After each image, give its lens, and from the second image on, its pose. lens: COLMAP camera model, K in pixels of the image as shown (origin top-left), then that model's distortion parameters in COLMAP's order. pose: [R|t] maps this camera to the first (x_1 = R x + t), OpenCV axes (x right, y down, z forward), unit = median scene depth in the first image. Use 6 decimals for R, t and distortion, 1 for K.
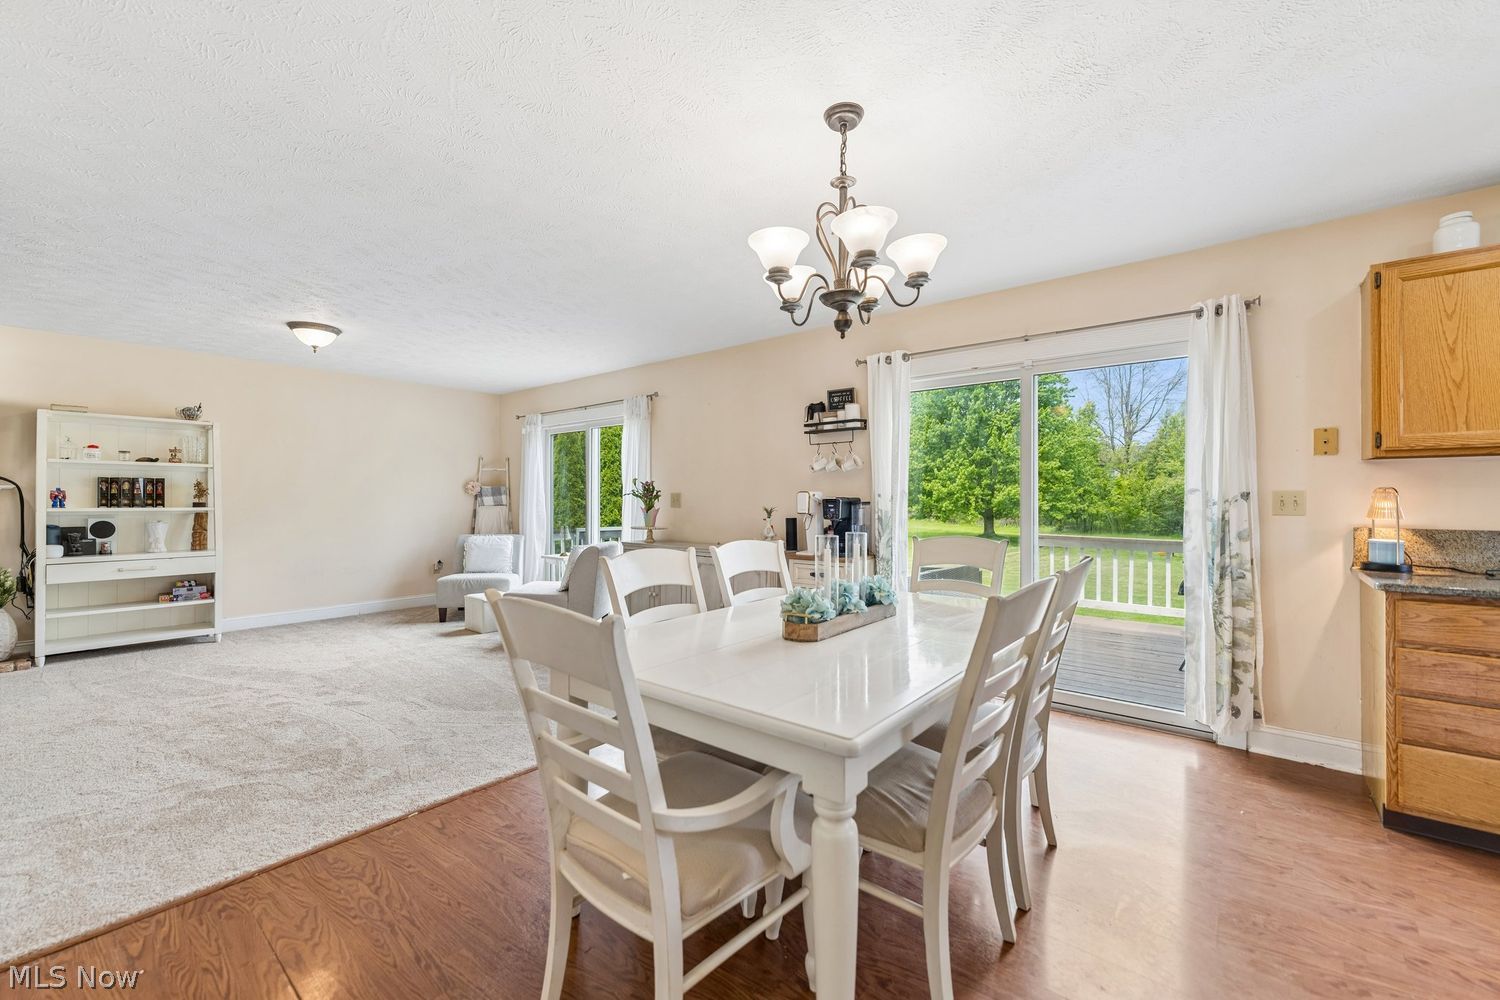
lens RADIAL K [[595.3, 0, 753.5], [0, 595.3, 496.6], [0, 0, 1]] dist [-0.001580, -0.000459]
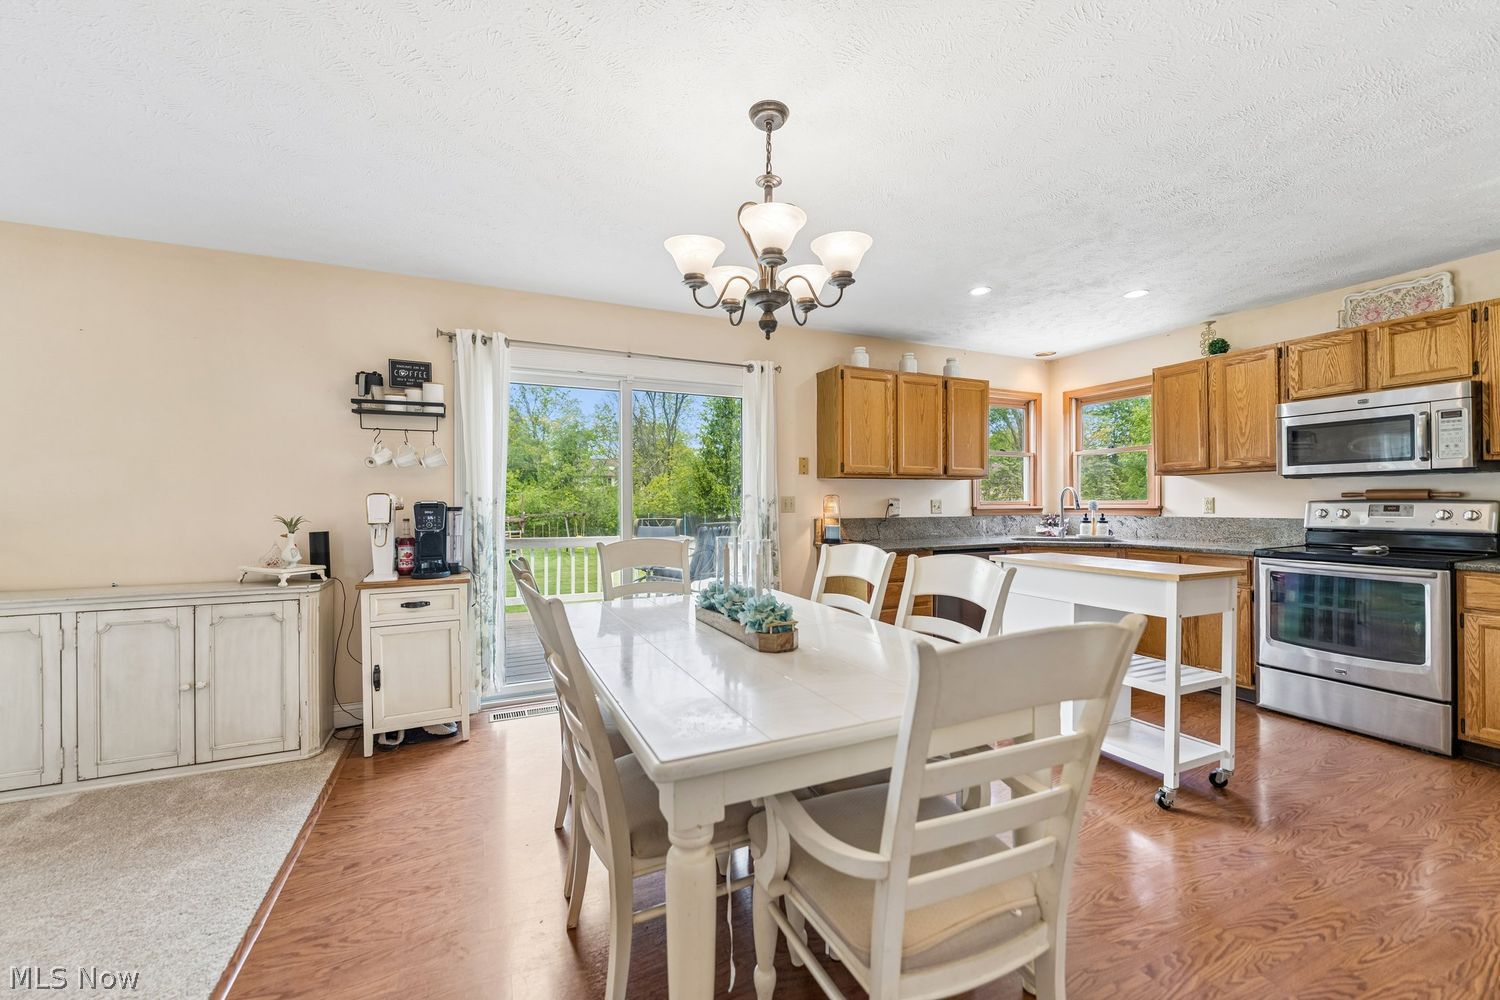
lens RADIAL K [[595.3, 0, 744.7], [0, 595.3, 503.7], [0, 0, 1]] dist [-0.001580, -0.000459]
pose [[0.443729, -0.004240, 0.896151, -0.336701], [0.002118, 0.999991, 0.003683, 0.001766], [-0.896158, 0.000264, 0.443734, 0.263396]]
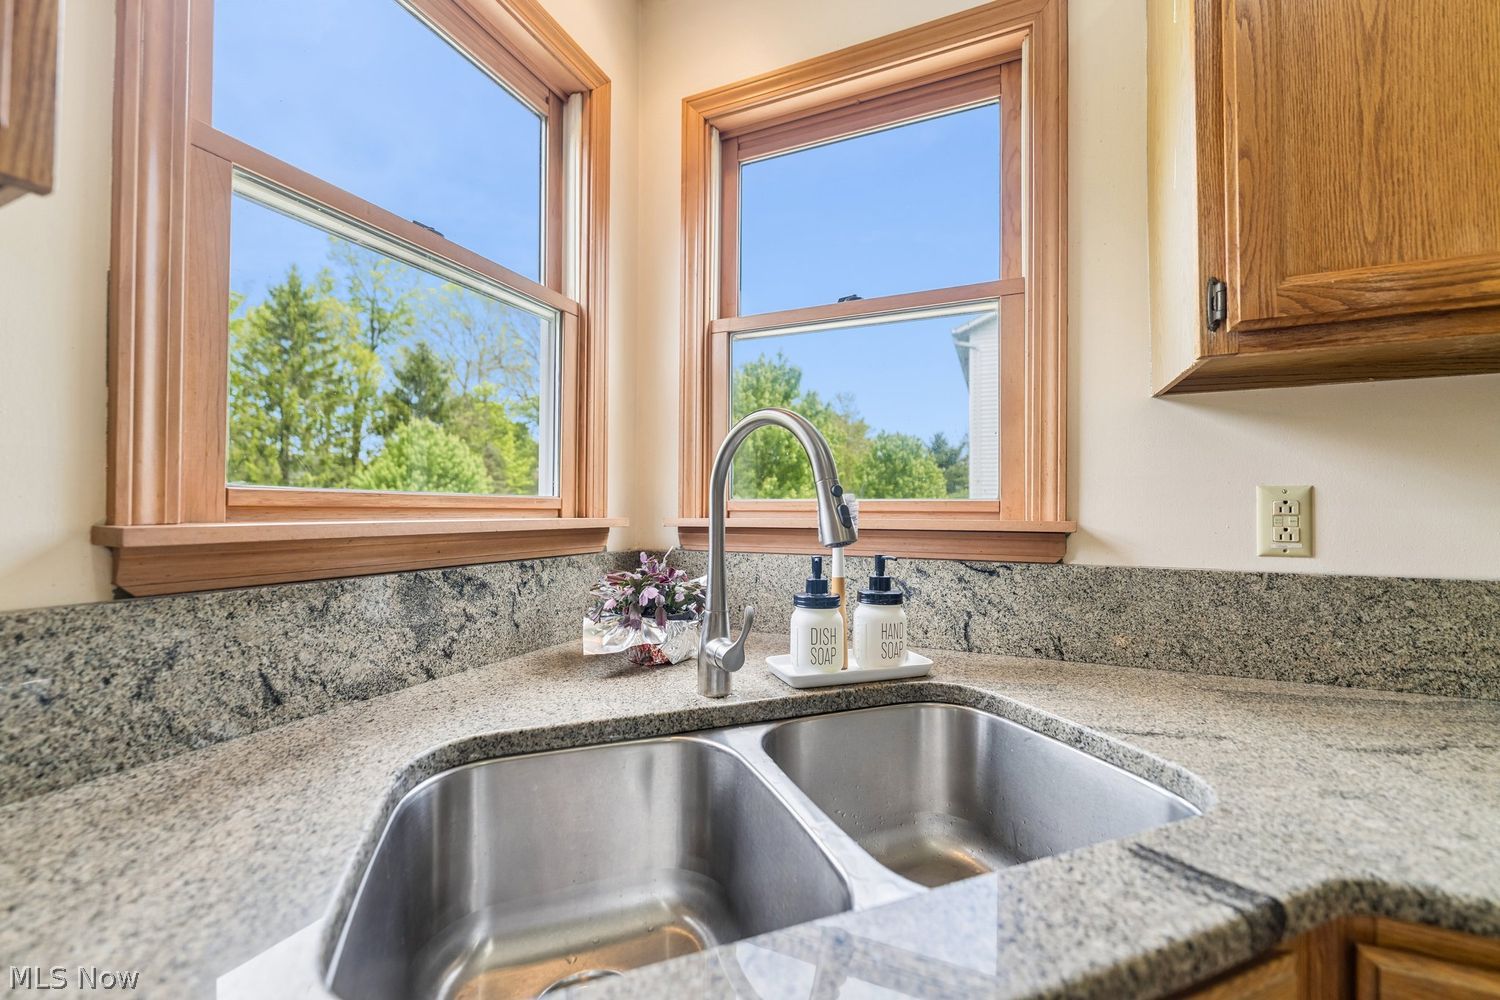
lens RADIAL K [[595.3, 0, 747.8], [0, 595.3, 502.7], [0, 0, 1]] dist [-0.001580, -0.000459]
pose [[-0.266130, 0.009322, 0.963892, 0.700944], [-0.010244, 0.999869, -0.012499, 0.007430], [-0.963883, -0.013200, -0.266000, 0.269690]]
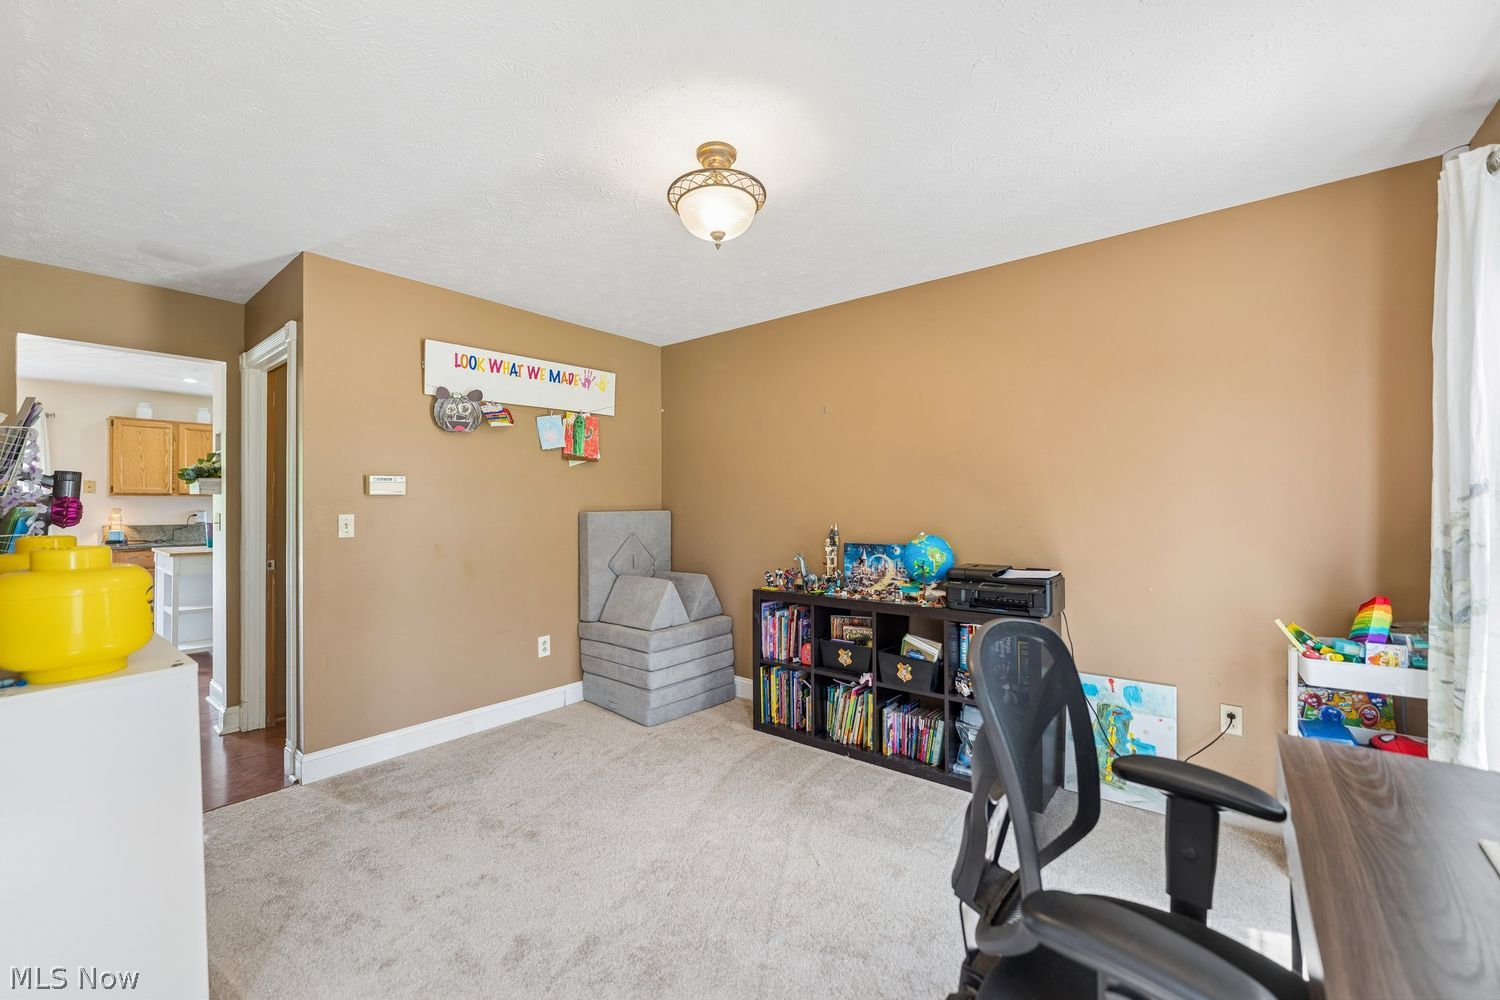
lens RADIAL K [[595.3, 0, 745.3], [0, 595.3, 503.2], [0, 0, 1]] dist [-0.001580, -0.000459]
pose [[-0.002426, 0.003951, 0.999989, -0.735427], [-0.005250, 0.999978, -0.003963, -0.022696], [-0.999983, -0.005260, -0.002405, -0.844203]]
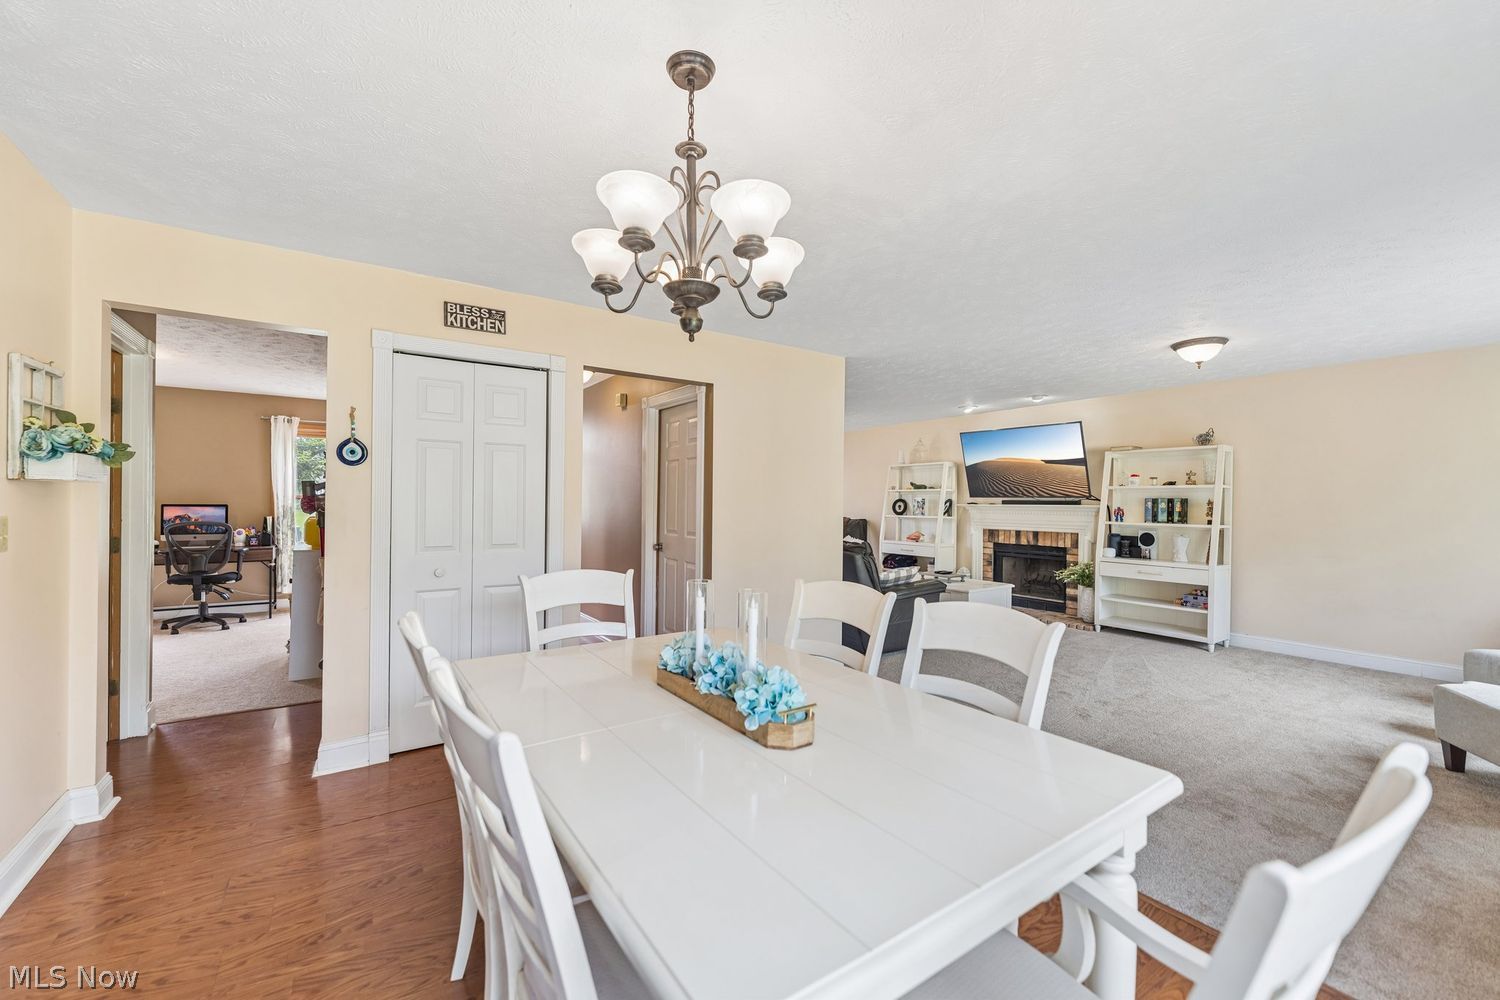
lens RADIAL K [[595.3, 0, 743.7], [0, 595.3, 503.3], [0, 0, 1]] dist [-0.001580, -0.000459]
pose [[-0.292176, -0.001188, -0.956364, 0.402806], [-0.004862, 0.999988, 0.000244, -0.019510], [0.956352, 0.004721, -0.292178, 0.575907]]
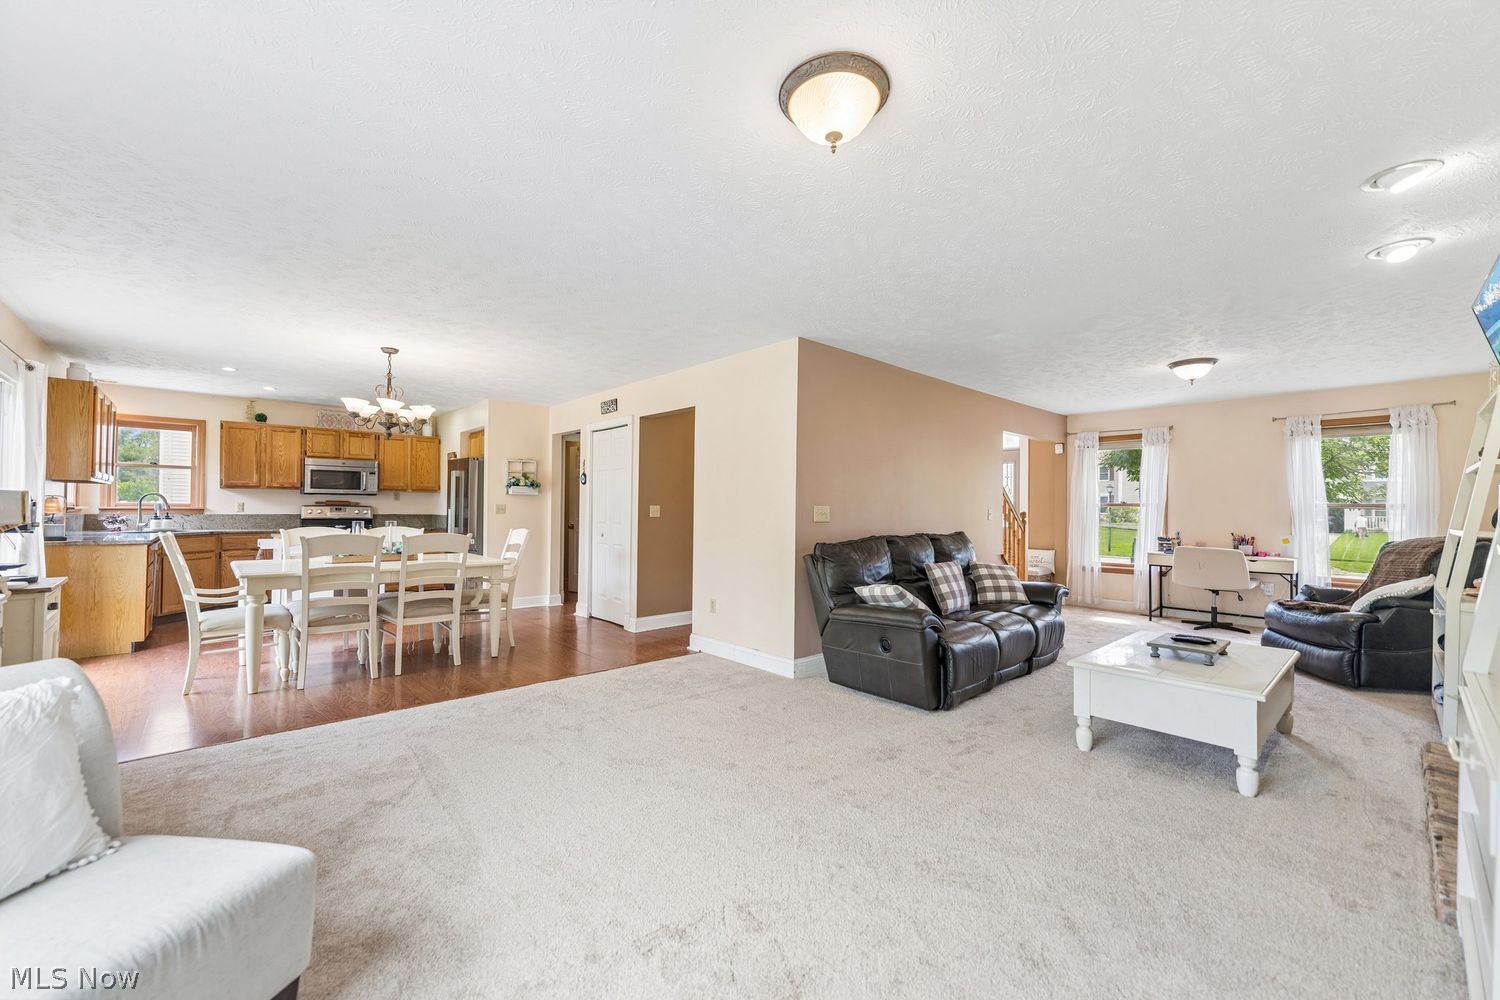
lens RADIAL K [[595.3, 0, 748.3], [0, 595.3, 502.9], [0, 0, 1]] dist [-0.001580, -0.000459]
pose [[-0.988849, -0.010316, 0.148564, -0.745149], [-0.012631, 0.999813, -0.014651, 0.004268], [-0.148385, -0.016364, -0.988794, 1.409744]]
